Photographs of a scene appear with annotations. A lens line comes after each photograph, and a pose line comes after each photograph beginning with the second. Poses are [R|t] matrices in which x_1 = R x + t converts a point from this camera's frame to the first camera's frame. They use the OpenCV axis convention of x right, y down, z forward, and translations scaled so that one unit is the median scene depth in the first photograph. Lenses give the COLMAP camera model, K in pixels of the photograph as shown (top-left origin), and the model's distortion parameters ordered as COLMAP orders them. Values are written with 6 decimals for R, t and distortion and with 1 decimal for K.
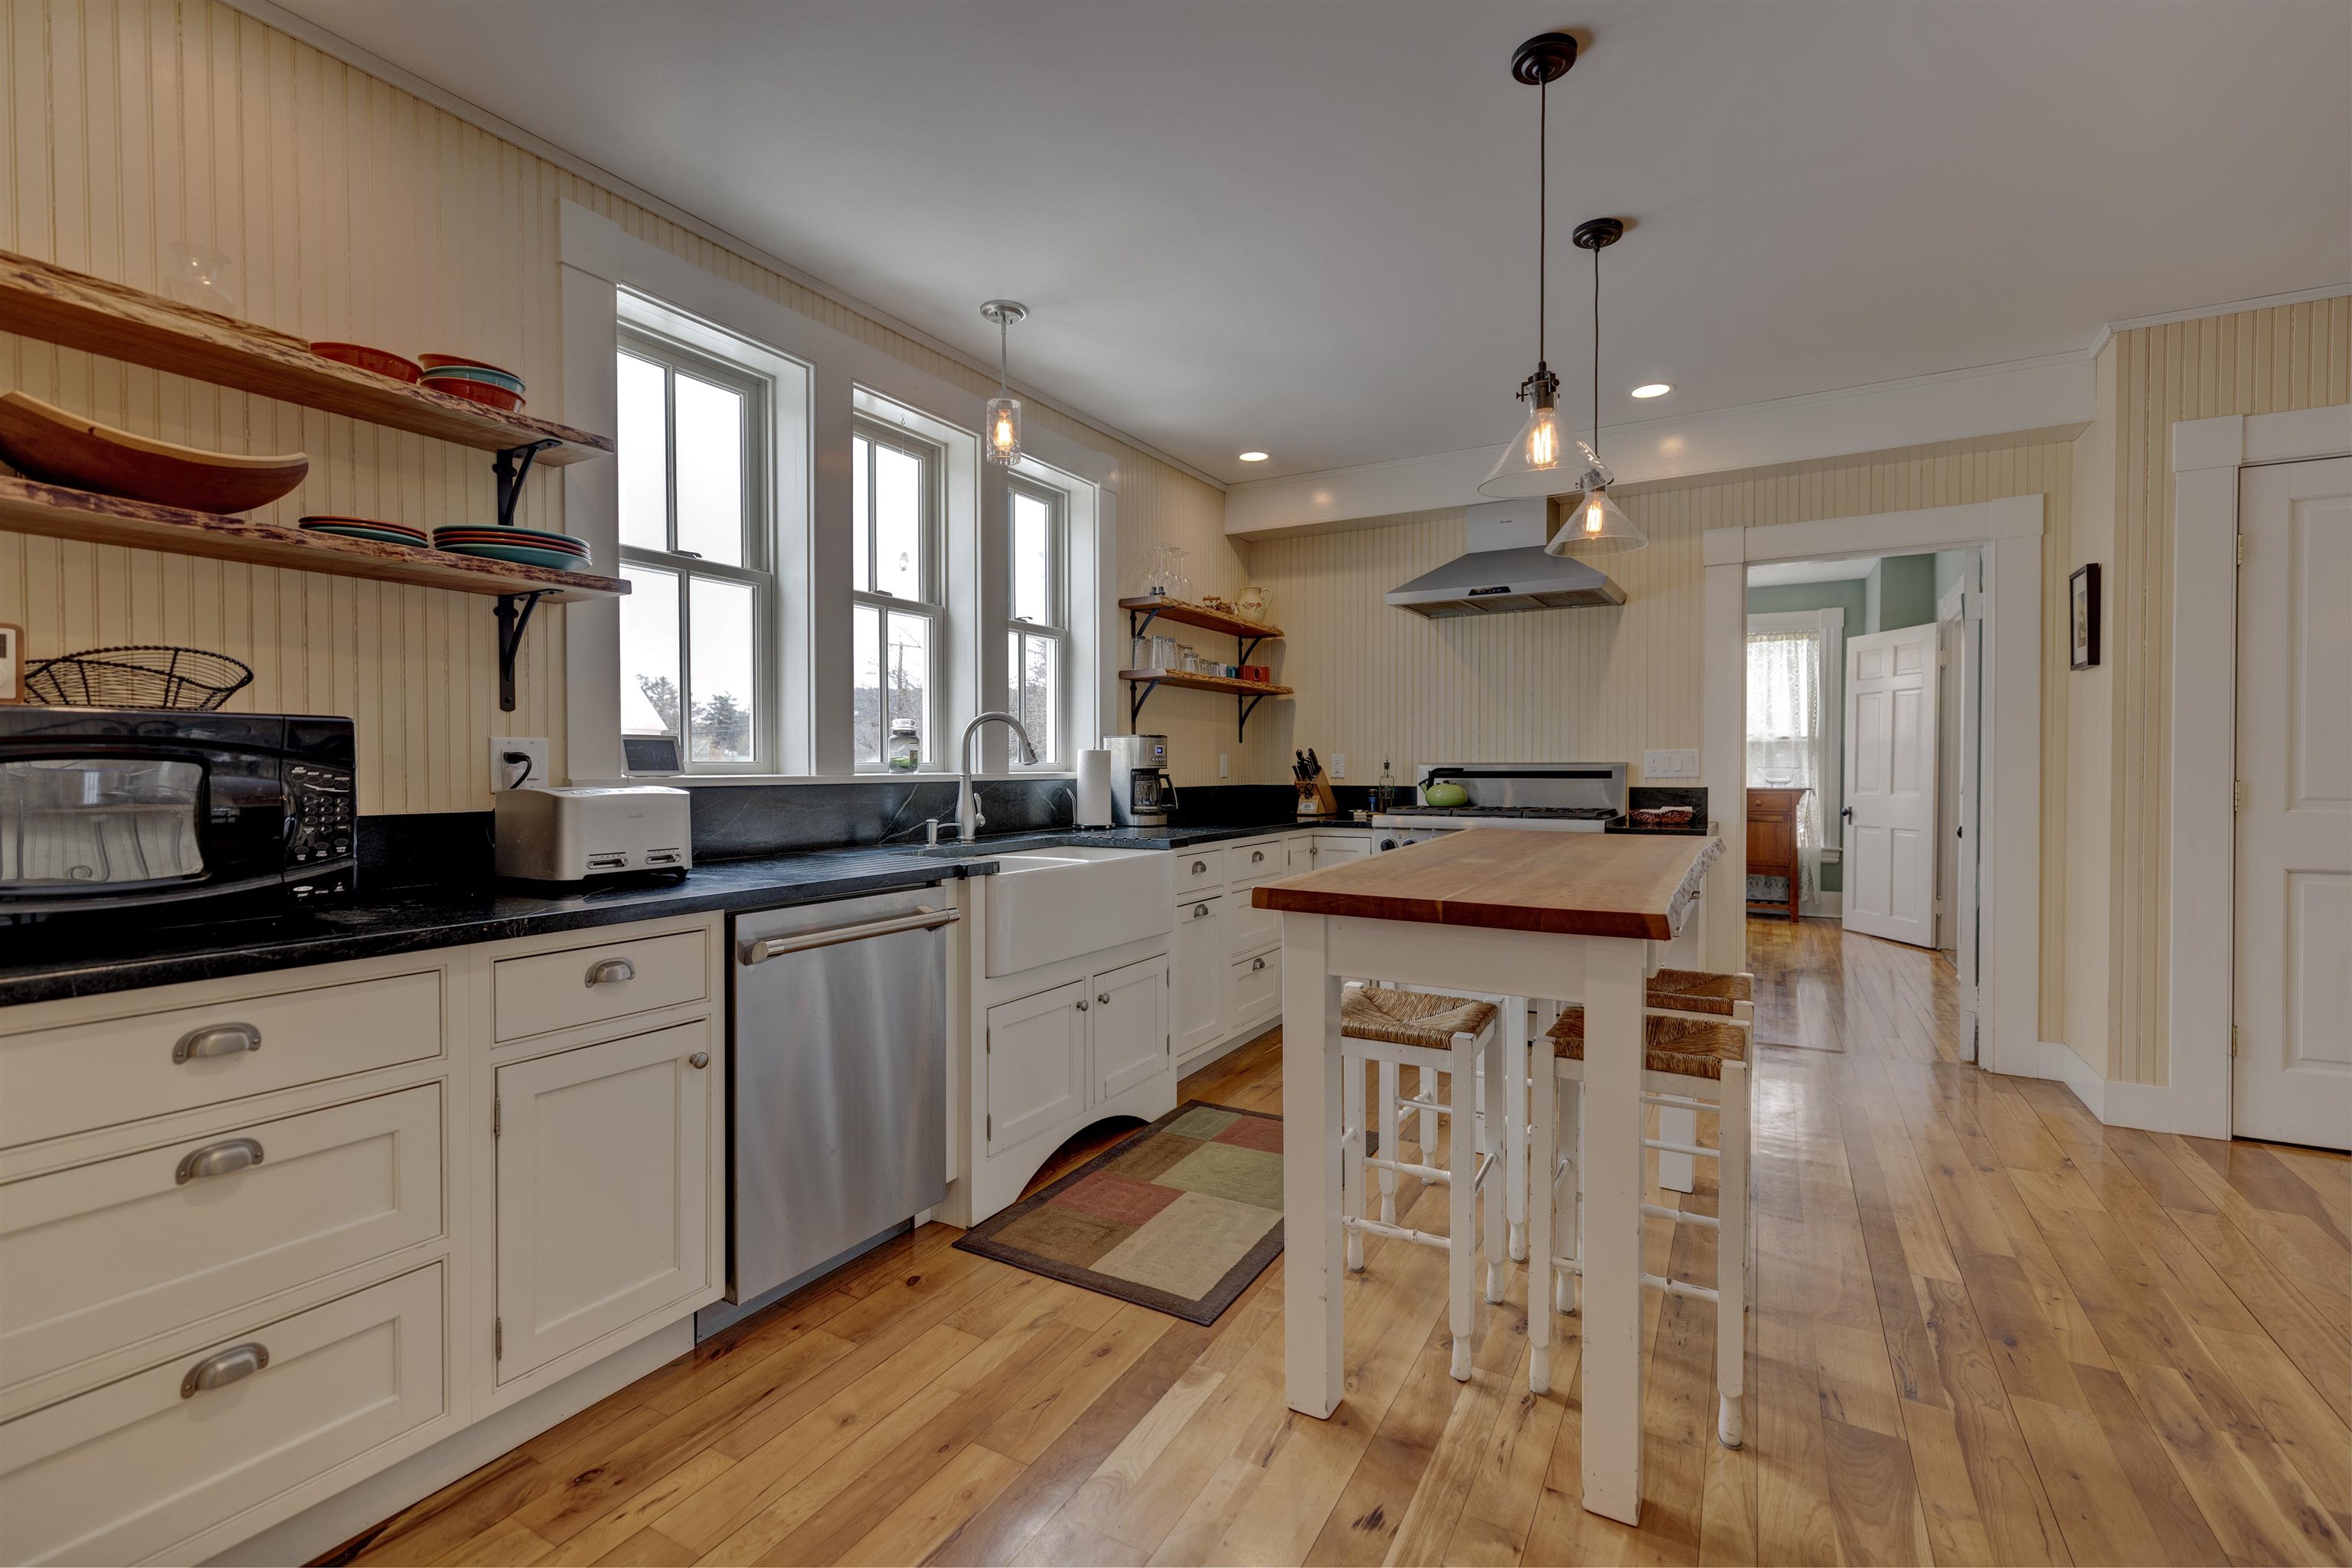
lens RADIAL K [[1041.9, 0, 1176.0], [0, 1041.9, 784.0], [0, 0, 1]] dist [0.000760, 0.000458]
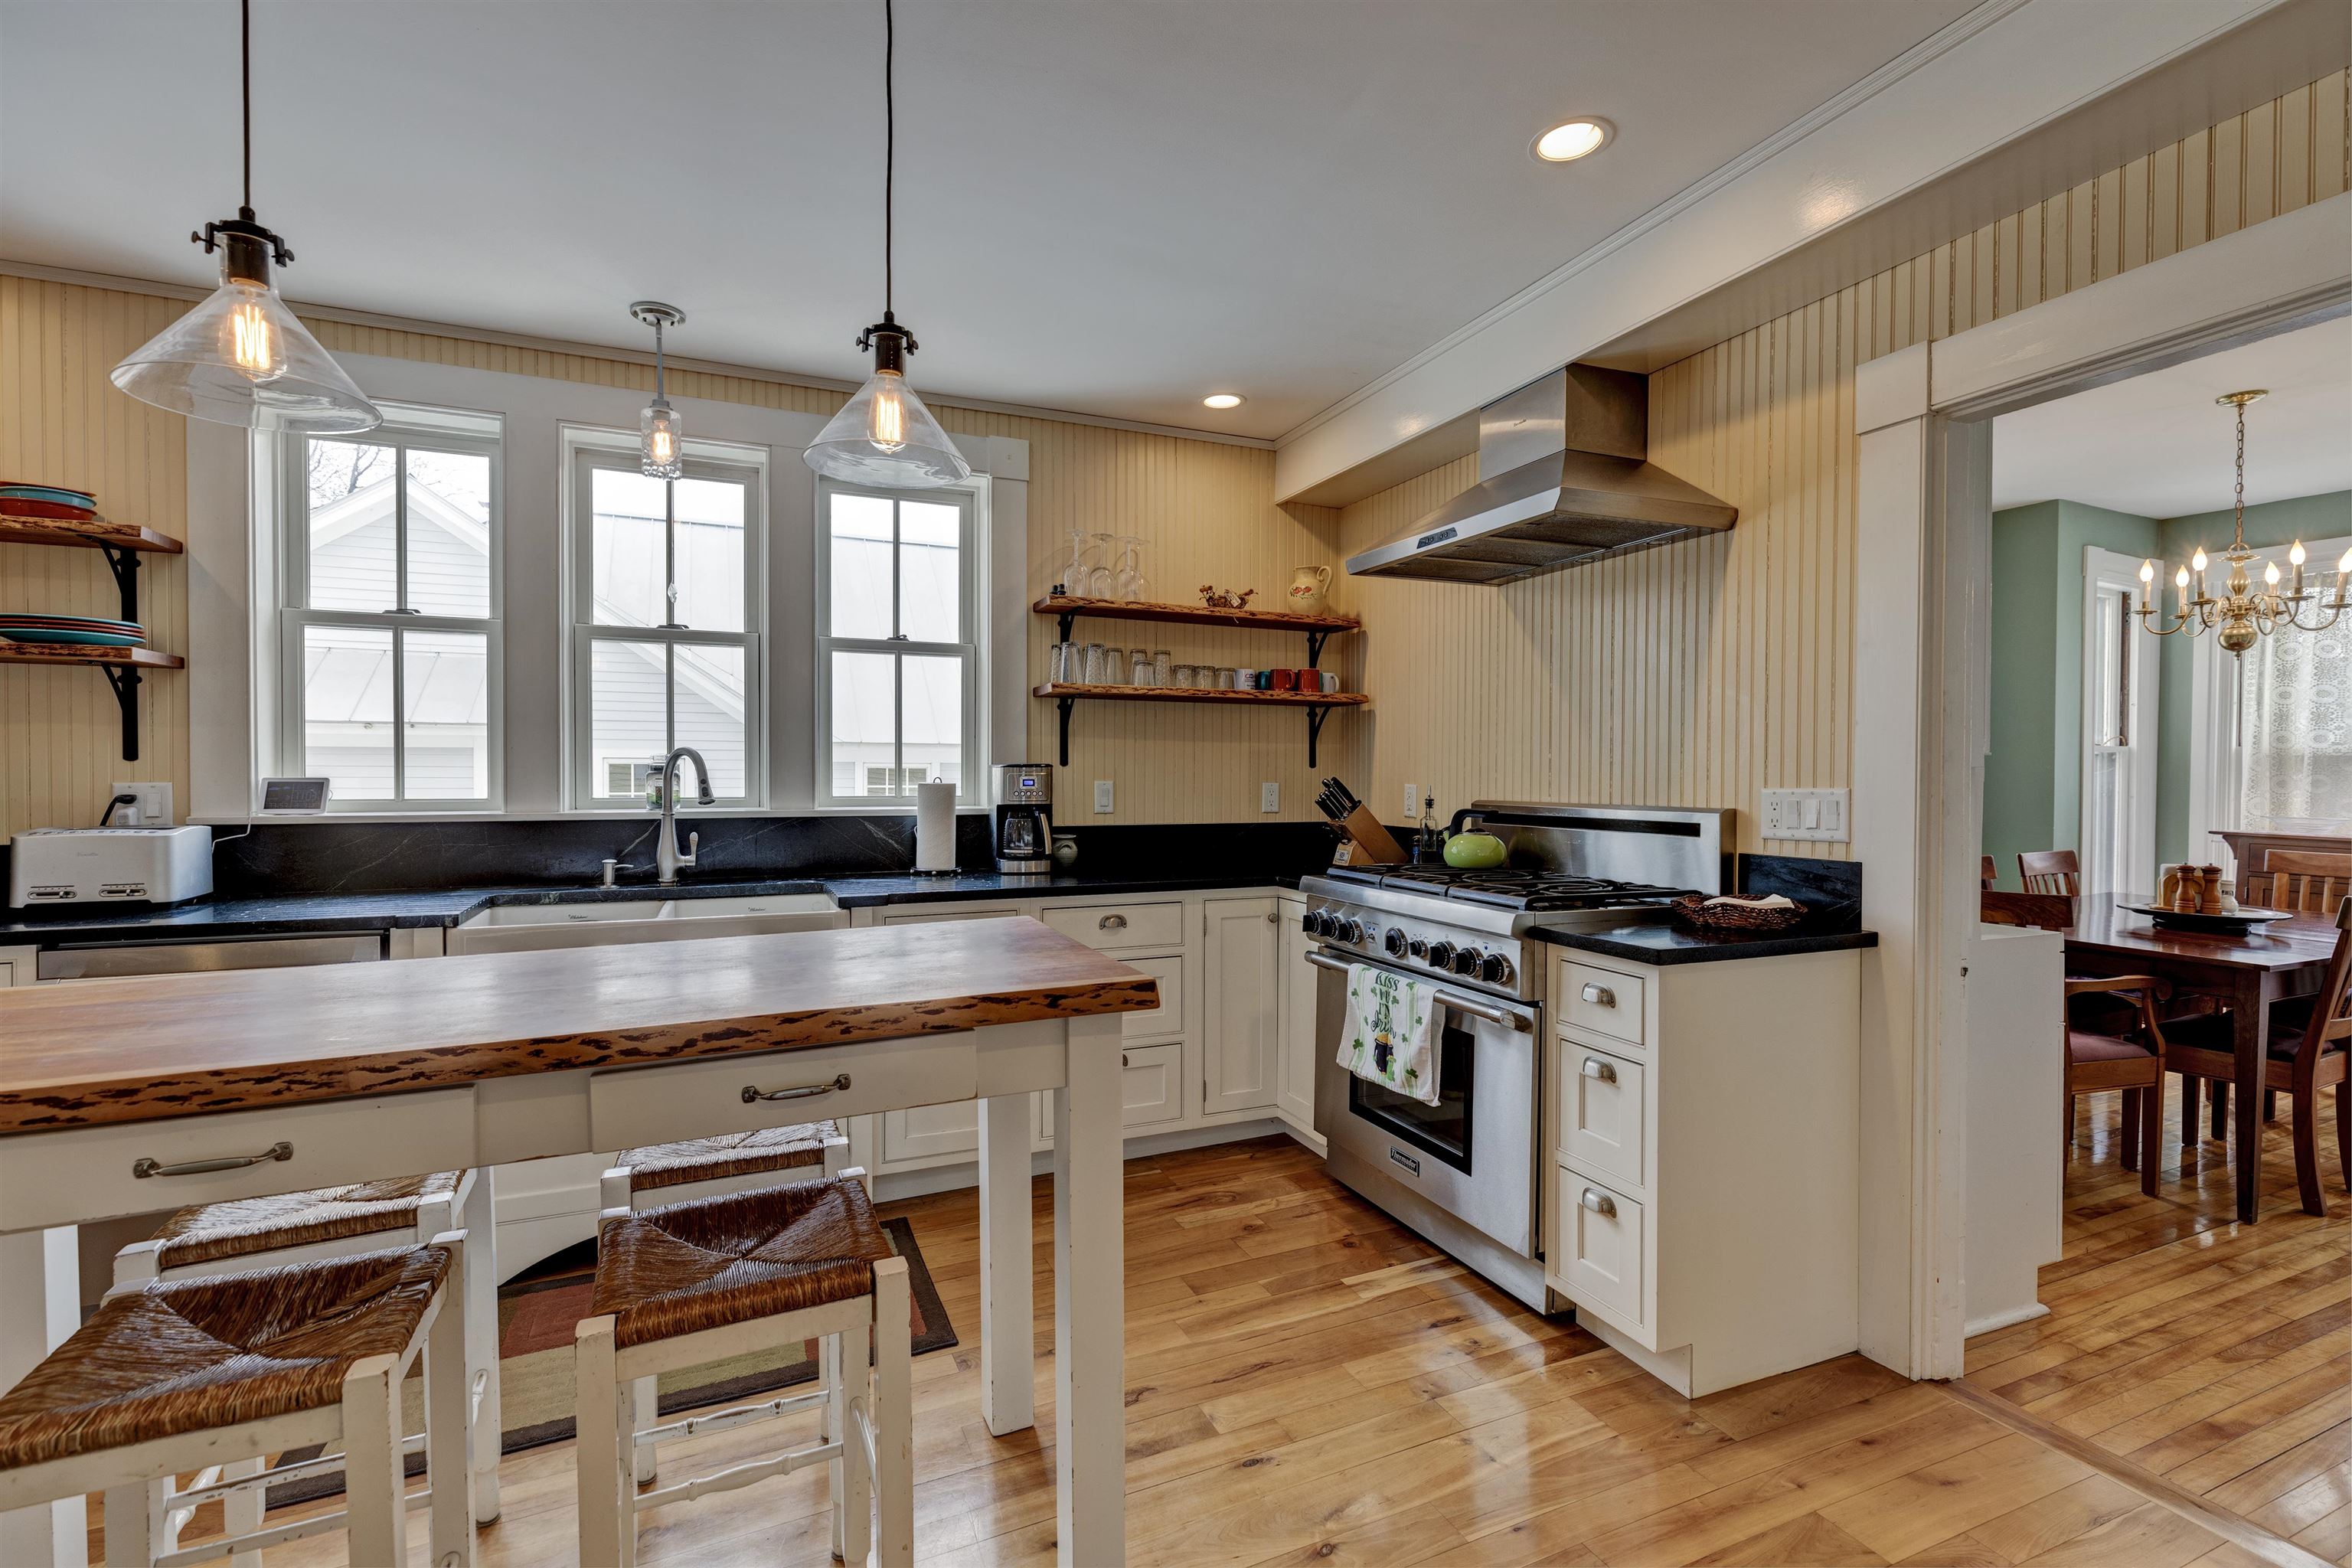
lens RADIAL K [[1041.9, 0, 1176.0], [0, 1041.9, 784.0], [0, 0, 1]] dist [0.000760, 0.000458]
pose [[0.802814, 0.010207, -0.596143, 0.770051], [-0.014180, 0.999898, -0.001975, -0.042166], [0.596061, 0.010039, 0.802876, 0.542164]]
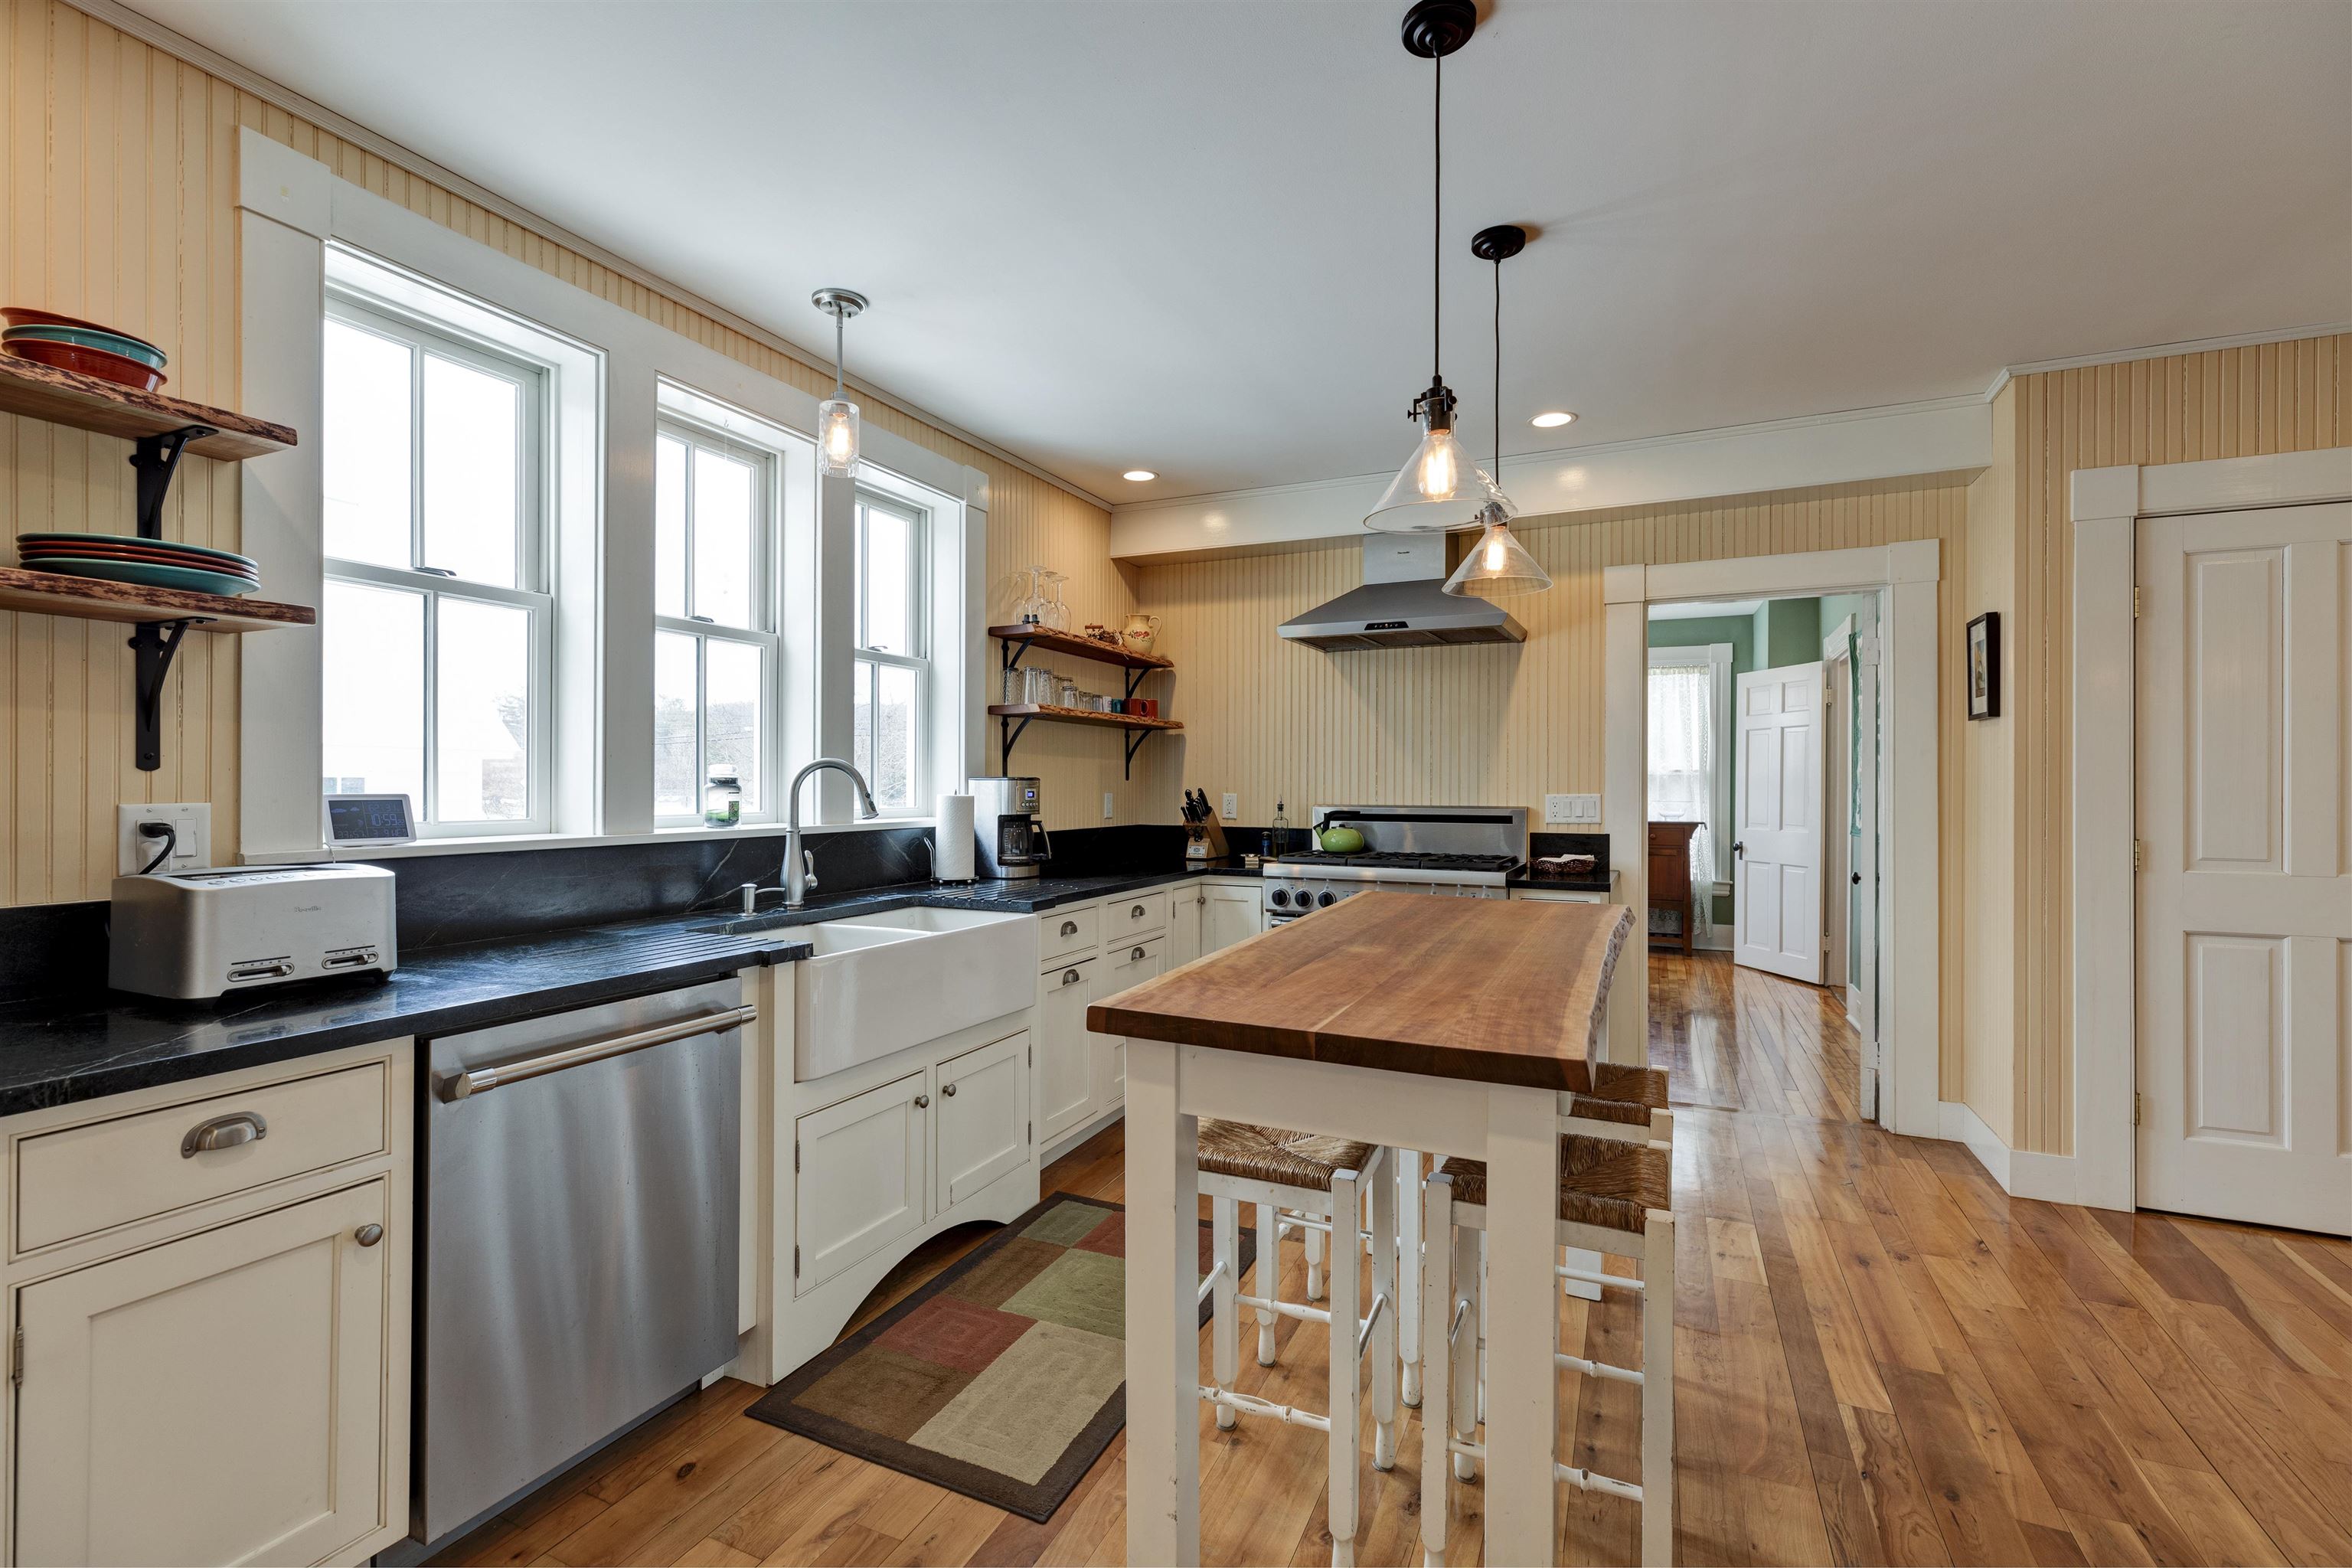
lens RADIAL K [[1041.9, 0, 1176.0], [0, 1041.9, 784.0], [0, 0, 1]] dist [0.000760, 0.000458]
pose [[0.996238, 0.005283, 0.086497, 0.042719], [-0.003859, 0.999854, -0.016620, -0.036058], [-0.086572, 0.016223, 0.996113, 0.112069]]
